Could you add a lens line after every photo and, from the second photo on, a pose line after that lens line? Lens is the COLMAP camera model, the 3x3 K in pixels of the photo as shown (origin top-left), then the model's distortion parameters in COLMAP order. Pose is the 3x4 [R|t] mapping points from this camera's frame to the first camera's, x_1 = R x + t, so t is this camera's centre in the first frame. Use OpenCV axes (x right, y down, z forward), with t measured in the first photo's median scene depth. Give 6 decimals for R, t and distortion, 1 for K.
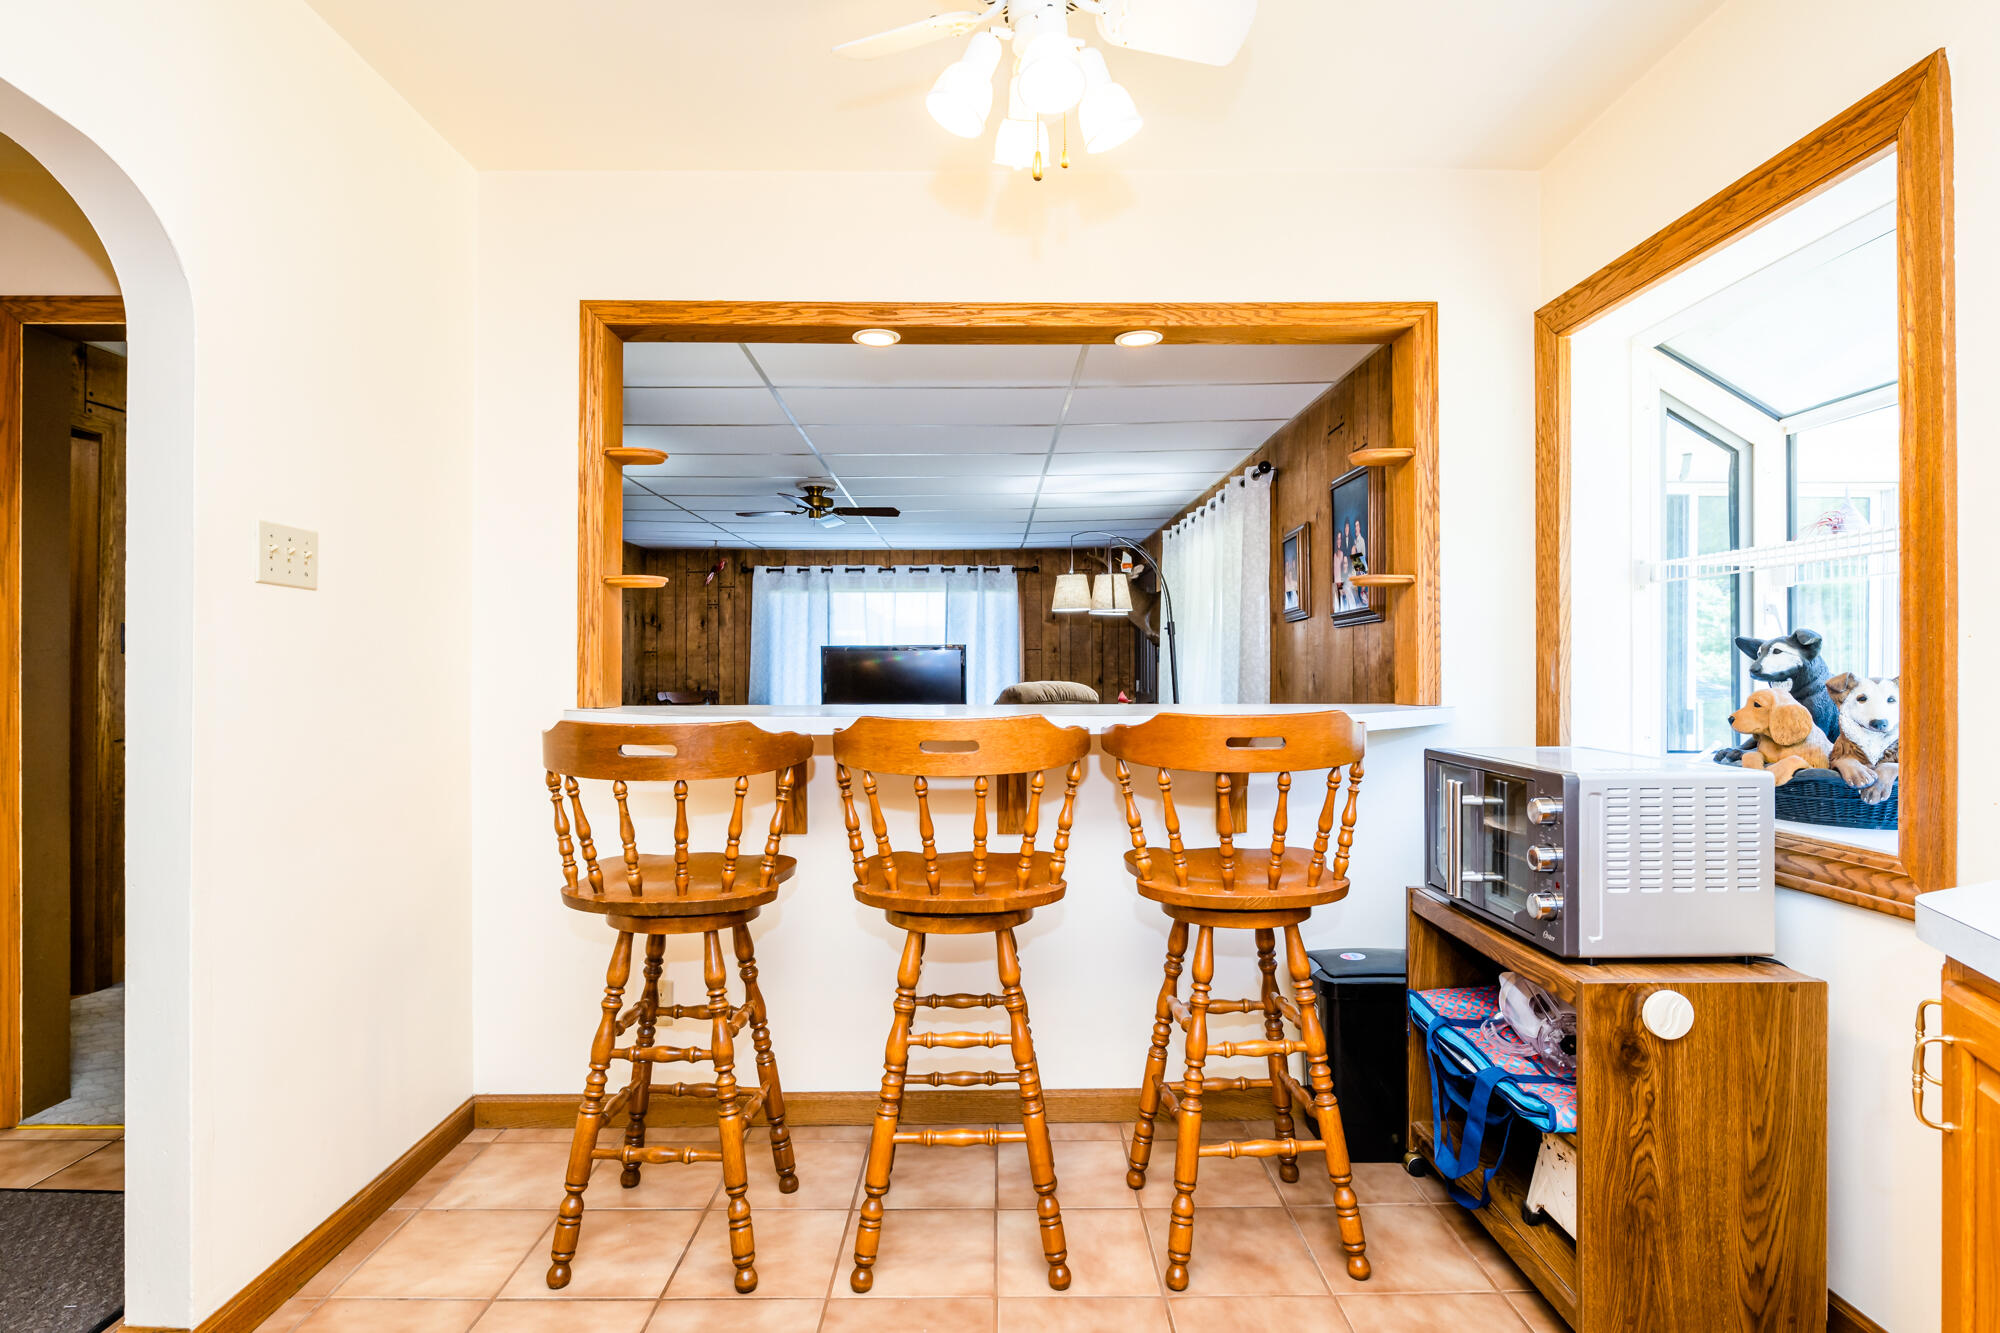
lens RADIAL K [[1035.8, 0, 1000.0], [0, 1035.8, 665.6], [0, 0, 1]] dist [0.000080, 0.000002]
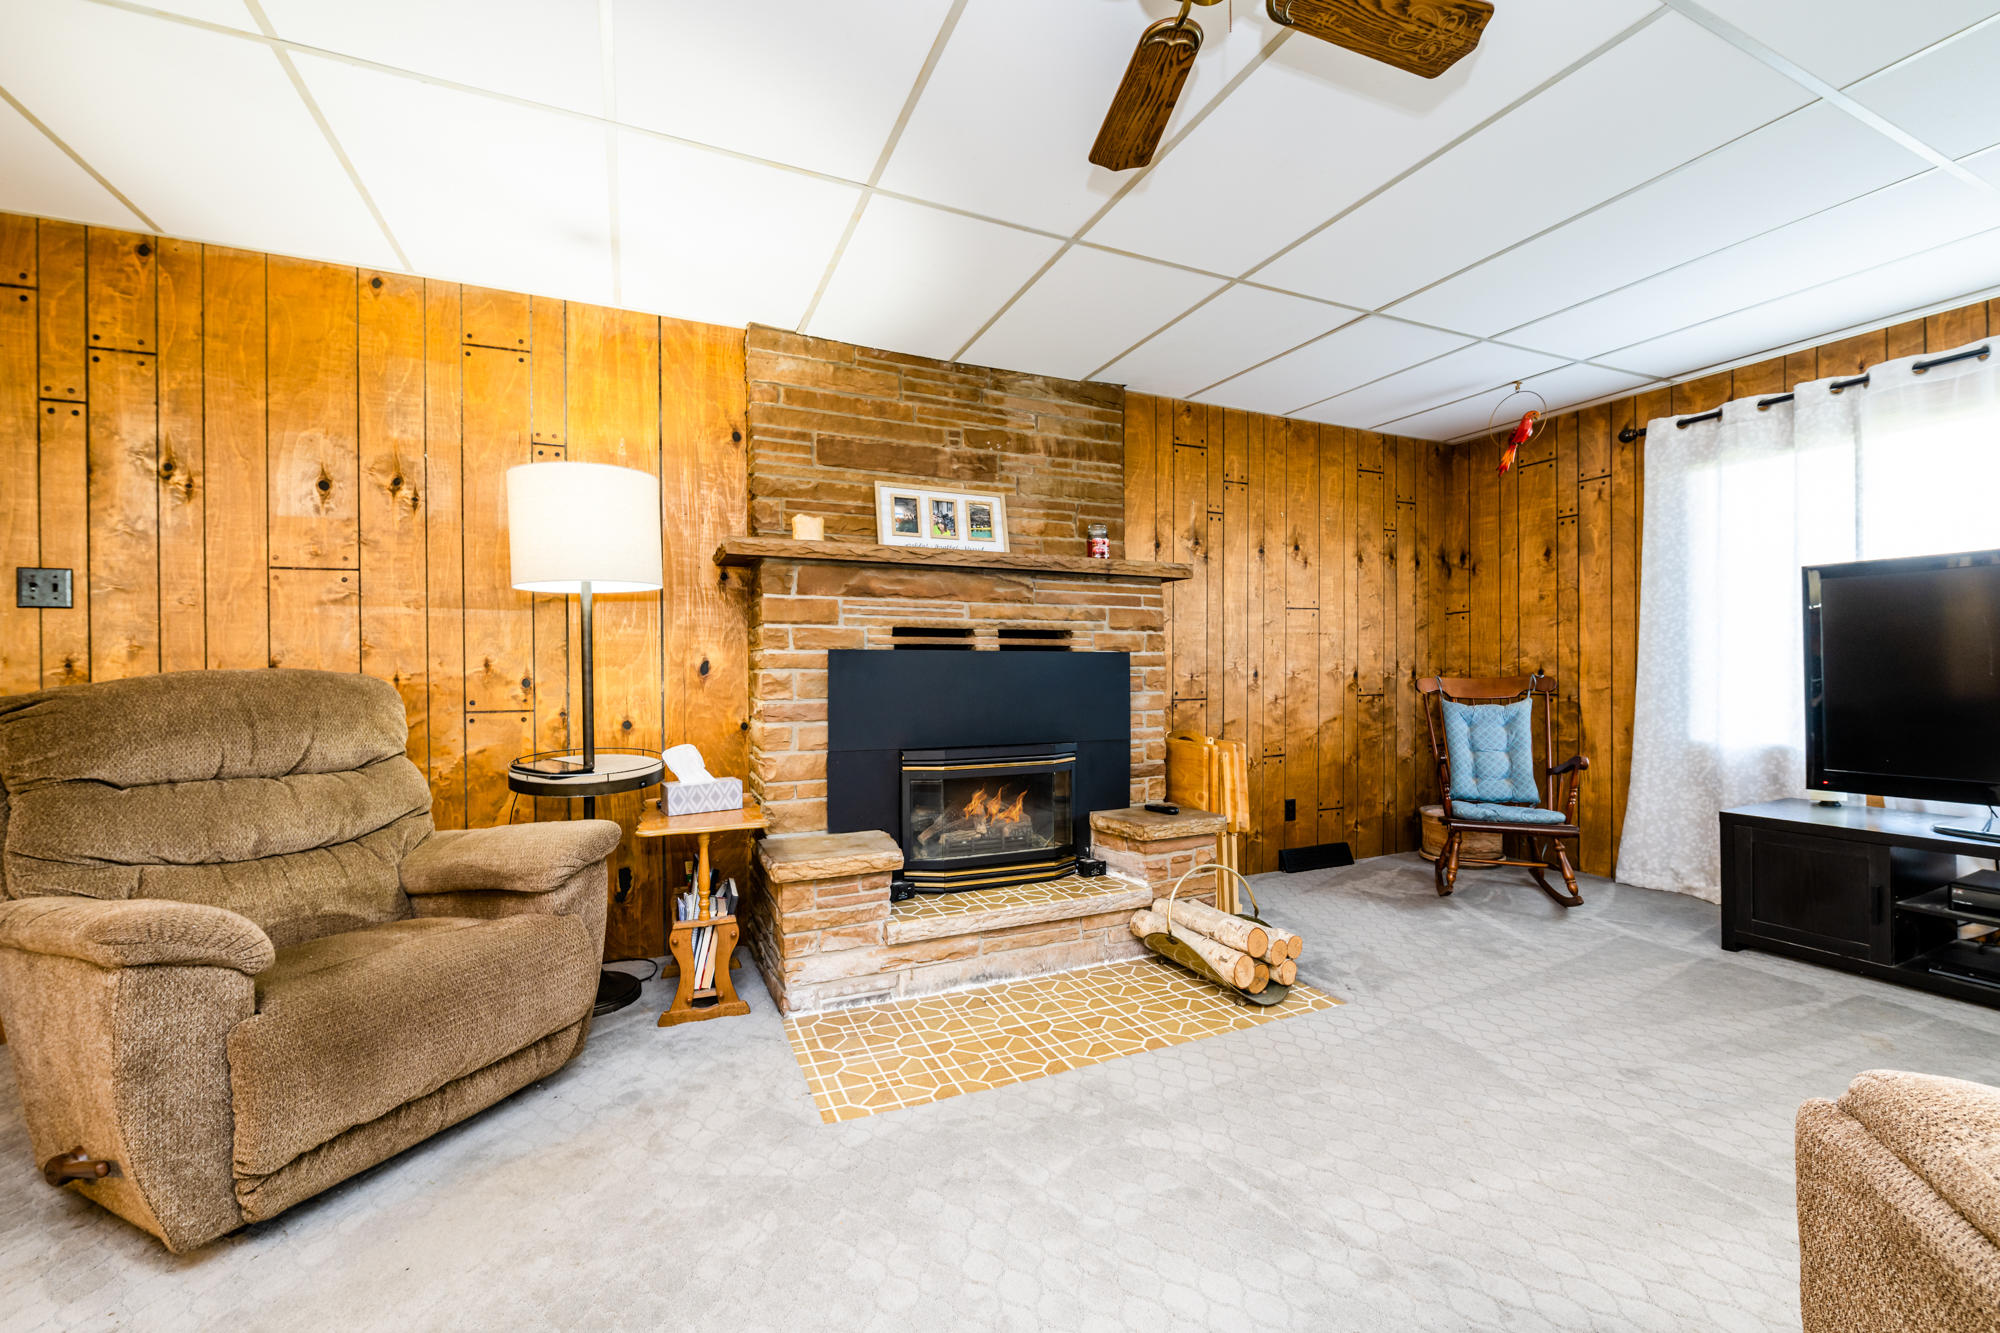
lens RADIAL K [[802.6, 0, 1005.9], [0, 802.6, 668.9], [0, 0, 1]] dist [-0.007330, -0.000437]
pose [[0.406378, -0.001248, -0.913704, -0.016158], [0.006029, 0.999981, 0.001315, 0.017844], [0.913685, -0.006043, 0.406378, 0.565121]]
